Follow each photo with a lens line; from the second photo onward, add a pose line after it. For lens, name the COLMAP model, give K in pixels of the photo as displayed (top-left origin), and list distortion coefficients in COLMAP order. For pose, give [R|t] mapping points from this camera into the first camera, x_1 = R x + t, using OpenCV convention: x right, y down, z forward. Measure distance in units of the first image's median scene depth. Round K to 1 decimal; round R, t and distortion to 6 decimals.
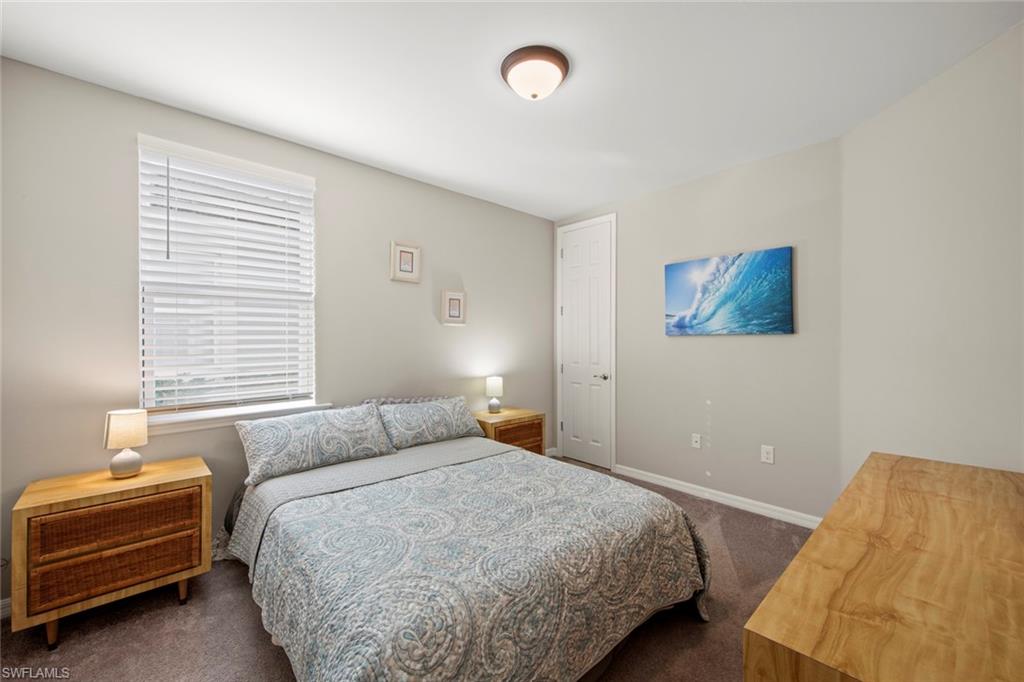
lens RADIAL K [[403.7, 0, 516.8], [0, 403.7, 338.1], [0, 0, 1]] dist [0.007280, -0.004148]
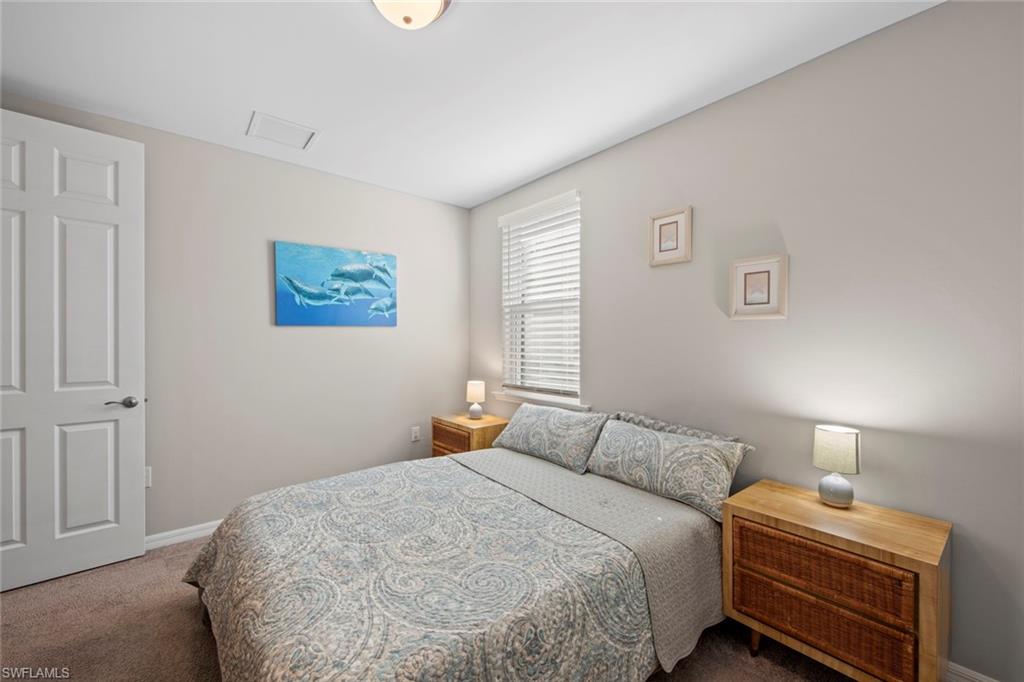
lens RADIAL K [[403.7, 0, 504.6], [0, 403.7, 343.1], [0, 0, 1]] dist [0.007280, -0.004148]
pose [[-0.059924, 0.000380, -0.998203, 0.589544], [-0.008450, 0.999964, 0.000888, 0.007022], [0.998167, 0.008488, -0.059918, 0.922057]]
